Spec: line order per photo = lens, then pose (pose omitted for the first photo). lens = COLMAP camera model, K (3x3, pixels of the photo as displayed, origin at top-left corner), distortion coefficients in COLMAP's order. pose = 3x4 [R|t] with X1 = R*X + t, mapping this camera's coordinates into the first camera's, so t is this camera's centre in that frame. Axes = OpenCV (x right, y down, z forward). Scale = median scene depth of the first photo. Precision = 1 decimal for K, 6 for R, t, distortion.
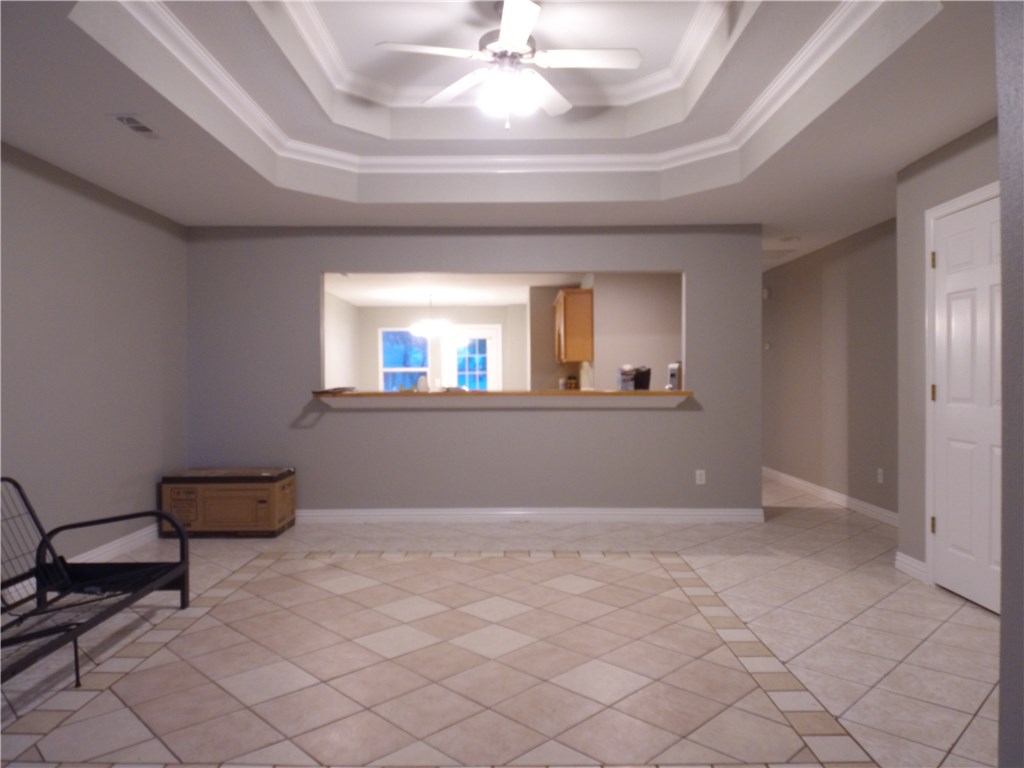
lens RADIAL K [[698.6, 0, 507.7], [0, 698.6, 380.2], [0, 0, 1]] dist [0.039108, -0.067321]
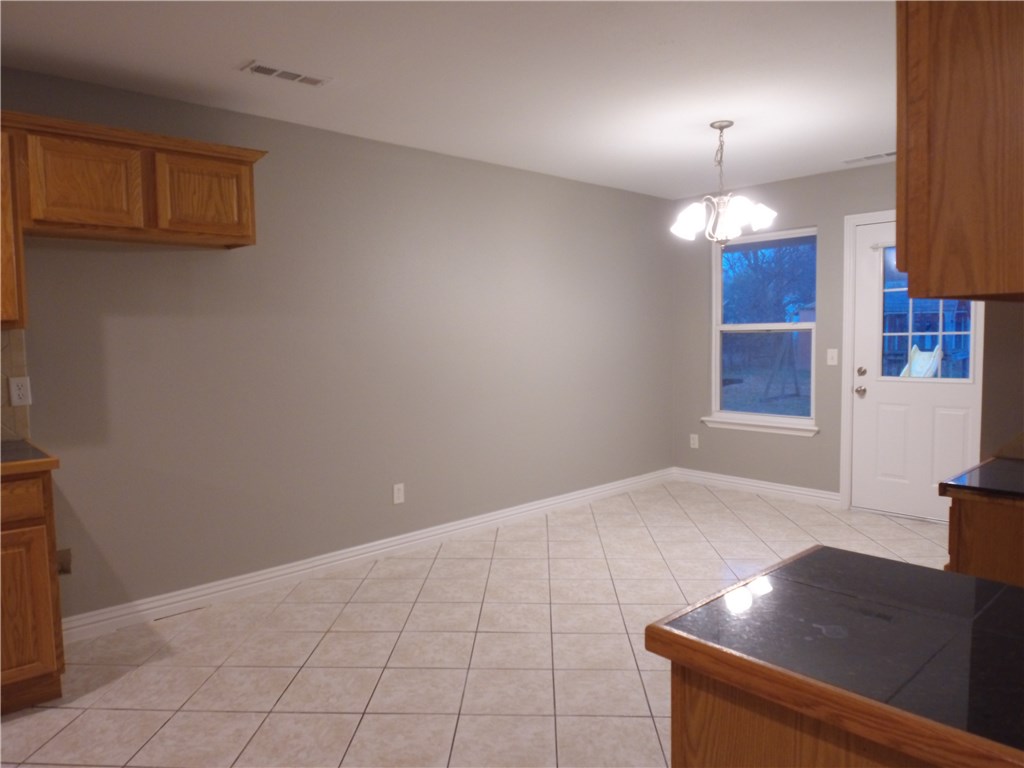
lens RADIAL K [[698.6, 0, 503.1], [0, 698.6, 381.3], [0, 0, 1]] dist [0.039108, -0.067321]
pose [[0.681112, 0.050364, -0.730445, 0.216725], [0.006576, 0.997170, 0.074886, -0.042090], [0.732149, -0.055810, 0.678854, 1.622640]]
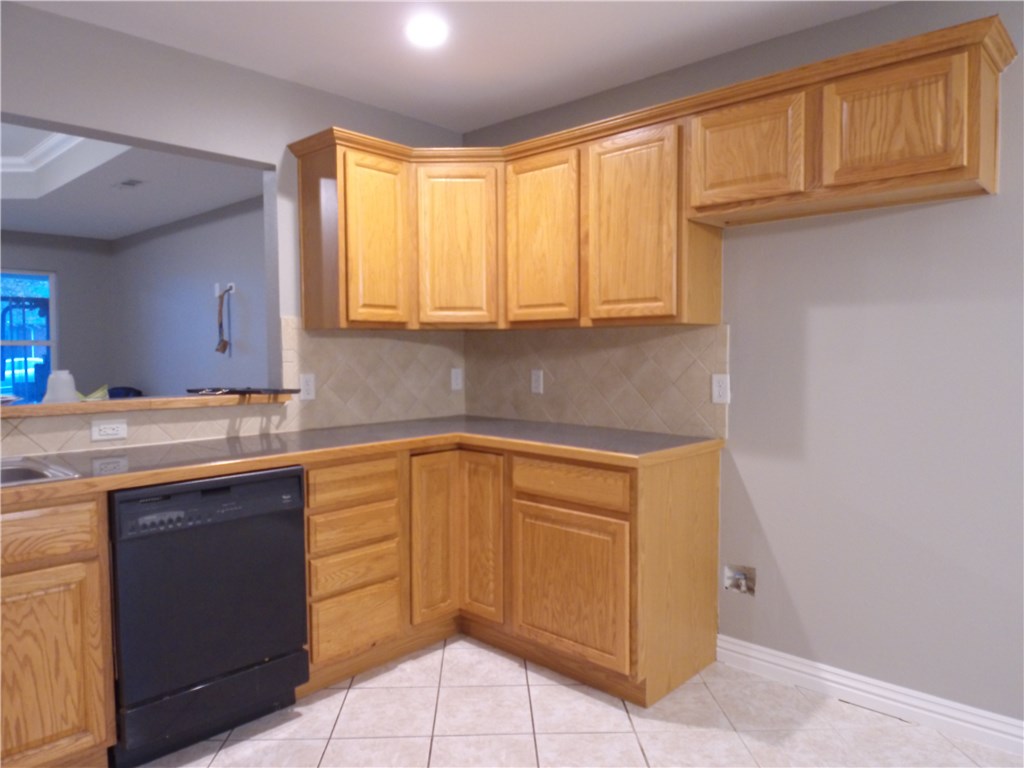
lens RADIAL K [[698.6, 0, 513.5], [0, 698.6, 382.5], [0, 0, 1]] dist [0.039108, -0.067321]
pose [[-0.670331, 0.042205, -0.740861, 0.017167], [0.003149, 0.998534, 0.054035, -0.026201], [0.742056, 0.033888, -0.669481, 2.040102]]
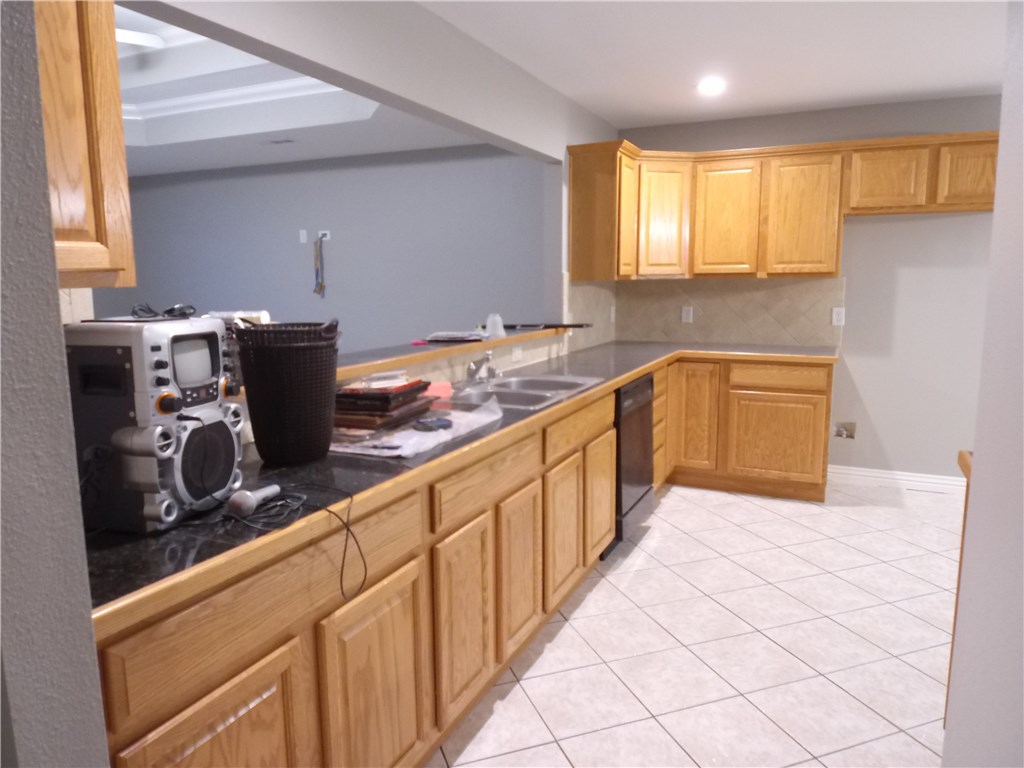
lens RADIAL K [[698.6, 0, 513.8], [0, 698.6, 382.7], [0, 0, 1]] dist [0.039108, -0.067321]
pose [[-0.416209, 0.143974, -0.897798, 0.594778], [0.006340, 0.987820, 0.155470, -0.055009], [0.909247, 0.059016, -0.412052, 1.739372]]
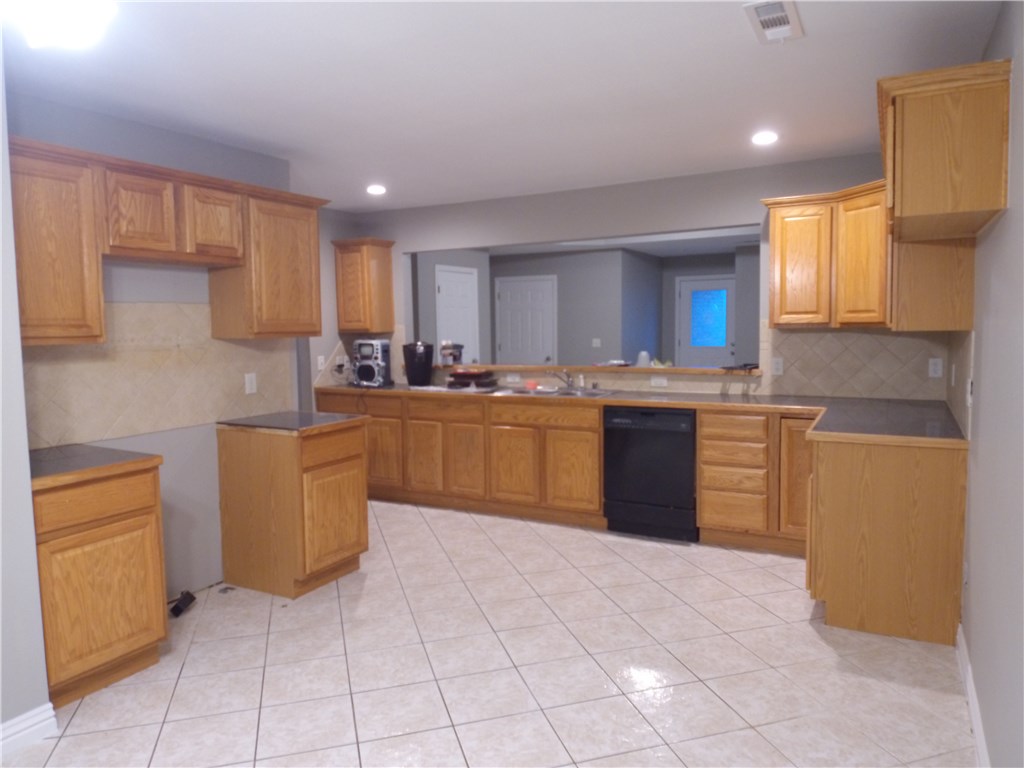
lens RADIAL K [[698.6, 0, 505.9], [0, 698.6, 380.9], [0, 0, 1]] dist [0.039108, -0.067321]
pose [[-0.881627, -0.017183, 0.471635, -0.530549], [0.025439, 0.996154, 0.083847, -0.063536], [-0.471261, 0.085920, -0.877799, 2.561183]]
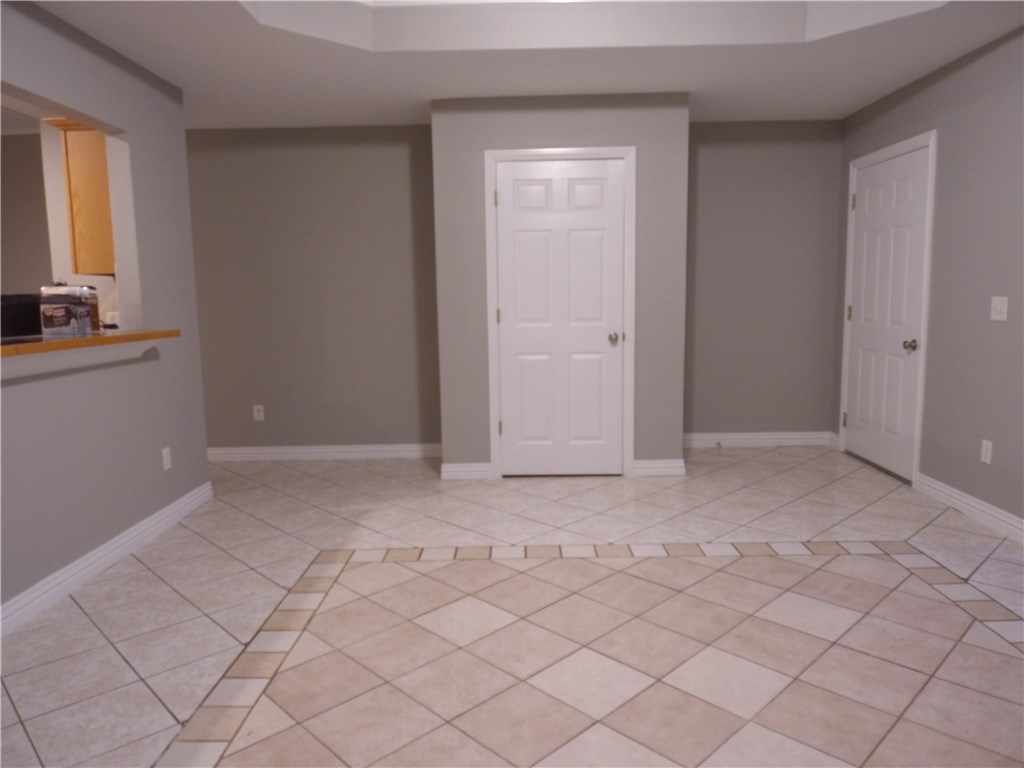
lens RADIAL K [[698.6, 0, 506.1], [0, 698.6, 383.0], [0, 0, 1]] dist [0.039108, -0.067321]
pose [[0.007092, -0.121226, 0.992600, -0.510159], [0.019815, 0.992447, 0.121066, -0.010500], [-0.999779, 0.018810, 0.009441, 0.899801]]
